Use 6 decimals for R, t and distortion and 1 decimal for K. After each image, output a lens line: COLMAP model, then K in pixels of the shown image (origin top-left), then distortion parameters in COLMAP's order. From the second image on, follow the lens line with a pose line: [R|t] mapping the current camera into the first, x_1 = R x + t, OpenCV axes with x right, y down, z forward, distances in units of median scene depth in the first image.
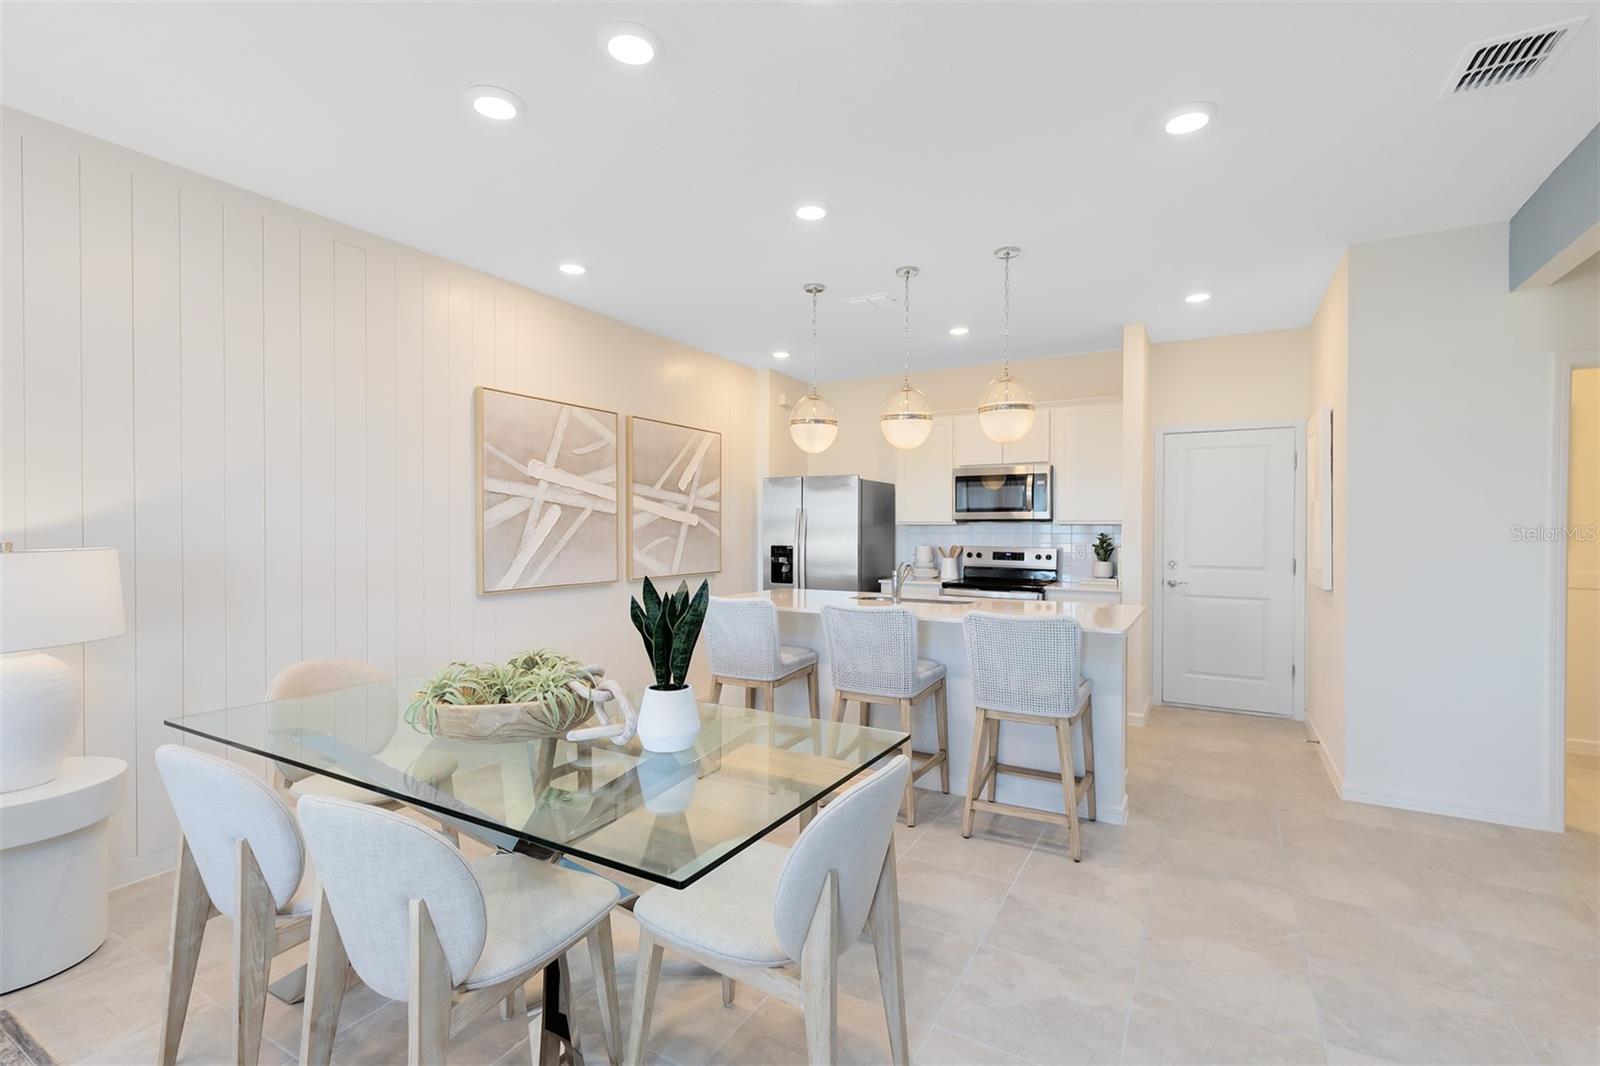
lens RADIAL K [[734.5, 0, 800.5], [0, 734.5, 531.1], [0, 0, 1]] dist [0.010075, -0.001814]
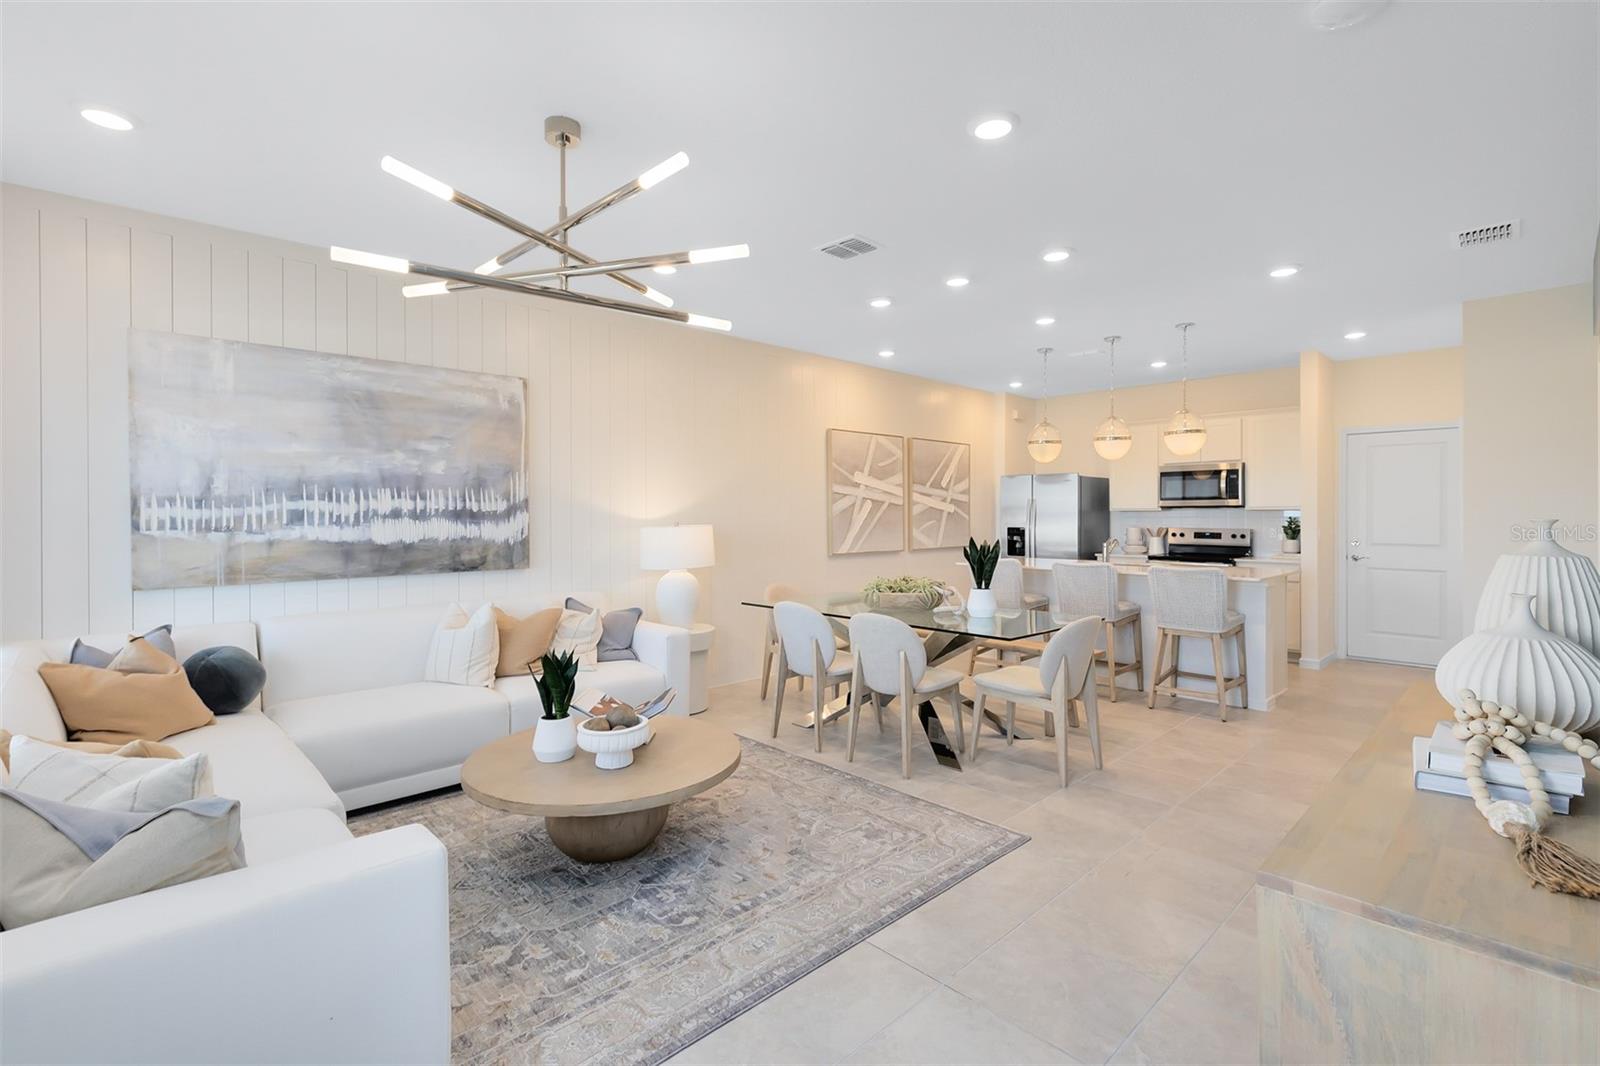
lens RADIAL K [[734.5, 0, 800.6], [0, 734.5, 518.3], [0, 0, 1]] dist [0.010075, -0.001814]
pose [[0.959784, -0.004244, -0.280708, -0.033972], [0.004447, 0.999990, 0.000088, 0.002247], [0.280704, -0.001333, 0.959793, -0.482669]]
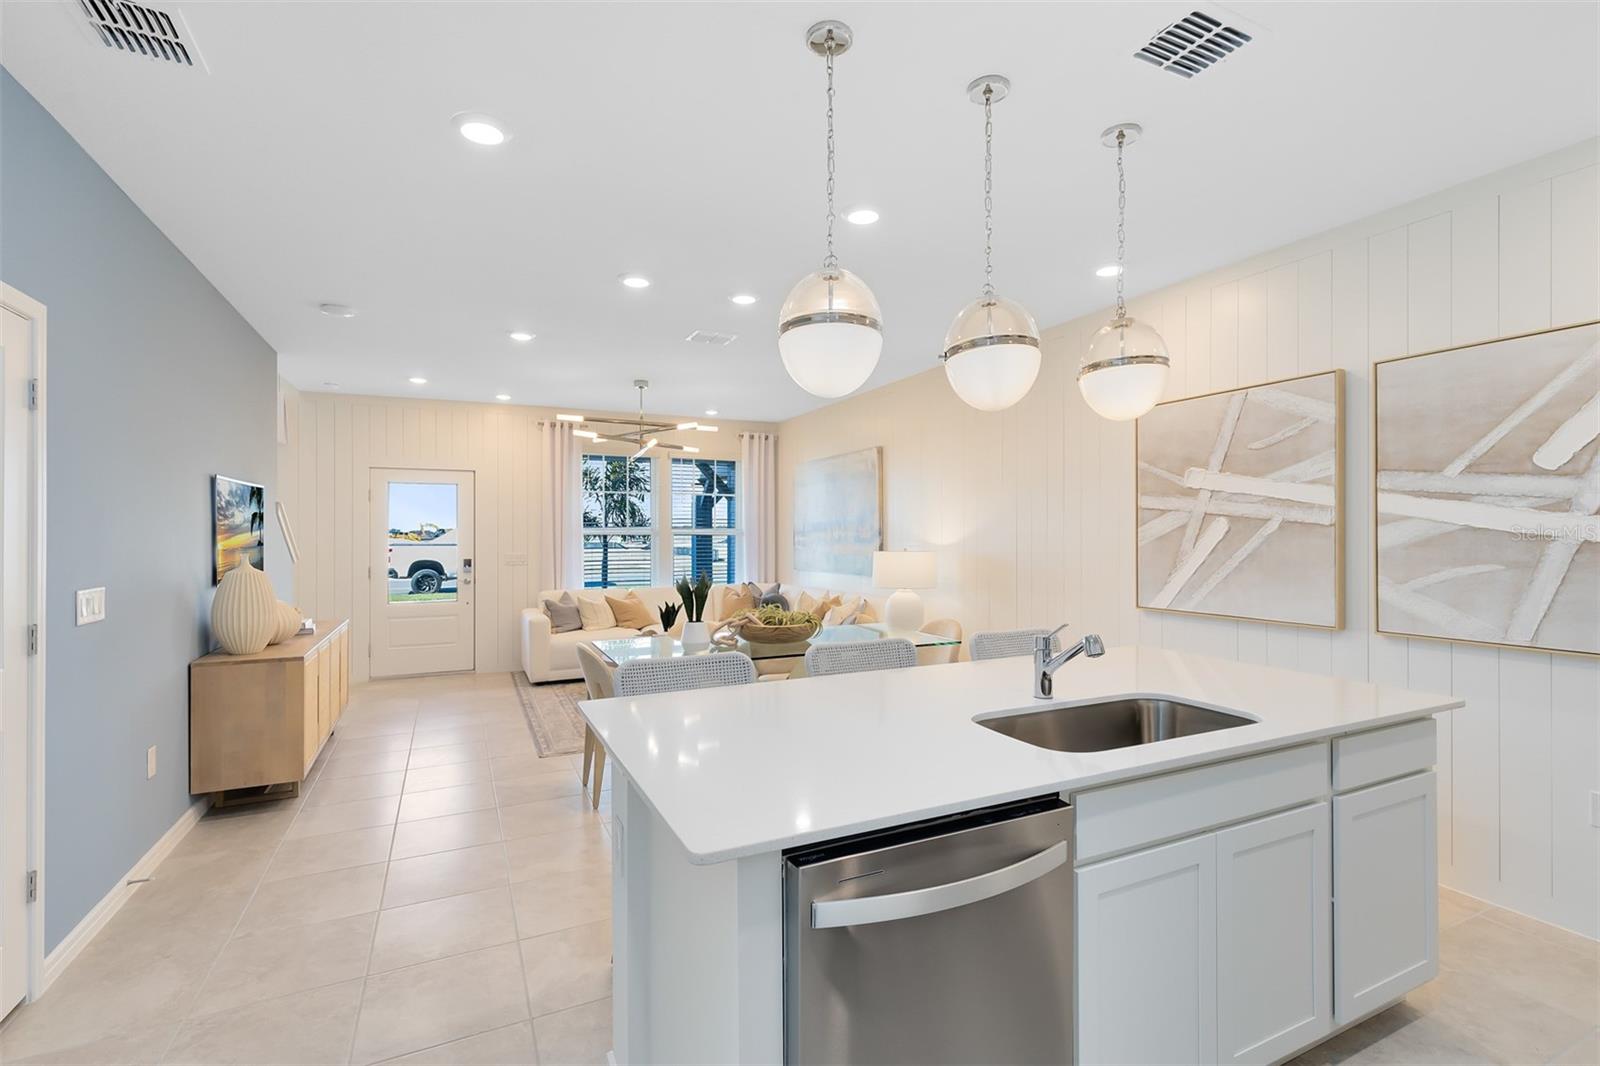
lens RADIAL K [[734.5, 0, 808.0], [0, 734.5, 536.4], [0, 0, 1]] dist [0.010075, -0.001814]
pose [[-0.570987, 0.004828, -0.820945, 0.564225], [0.002511, 0.999988, 0.004135, -0.017280], [0.820955, 0.000299, -0.570992, 1.004578]]
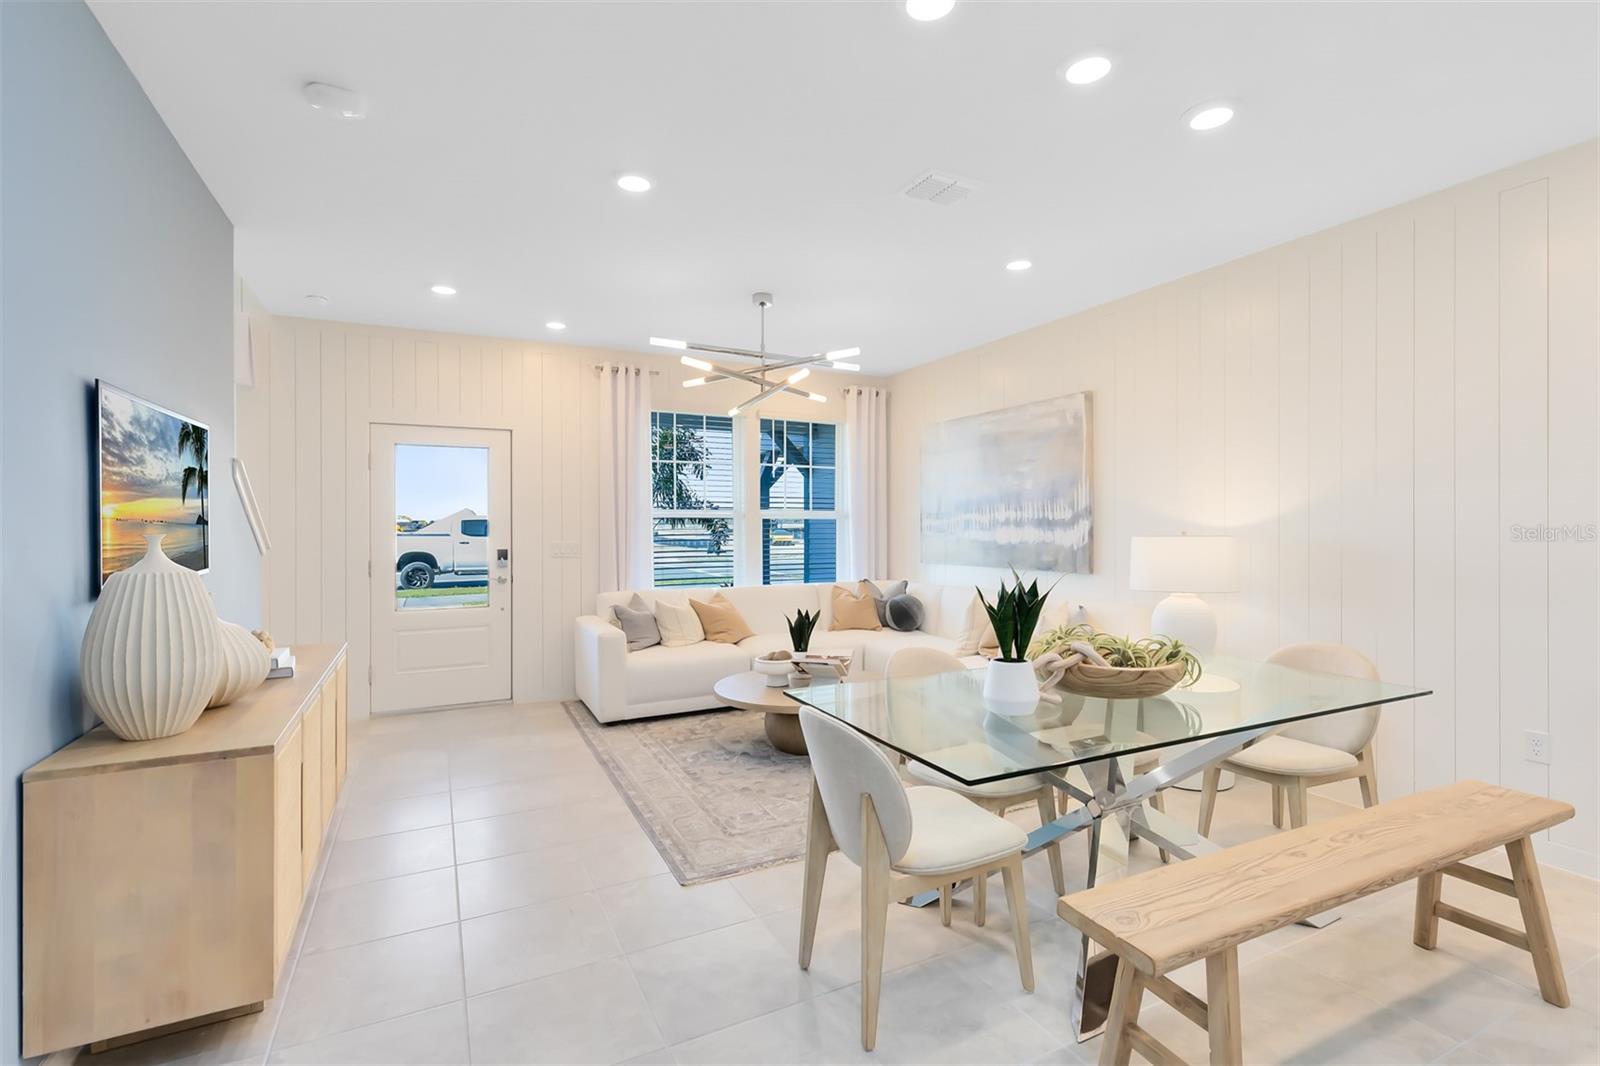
lens RADIAL K [[734.5, 0, 800.1], [0, 734.5, 528.2], [0, 0, 1]] dist [0.010075, -0.001814]
pose [[-0.559959, 0.005157, -0.828504, 0.392068], [0.003064, 0.999987, 0.004154, -0.001088], [0.828515, -0.000213, -0.559967, 0.560854]]
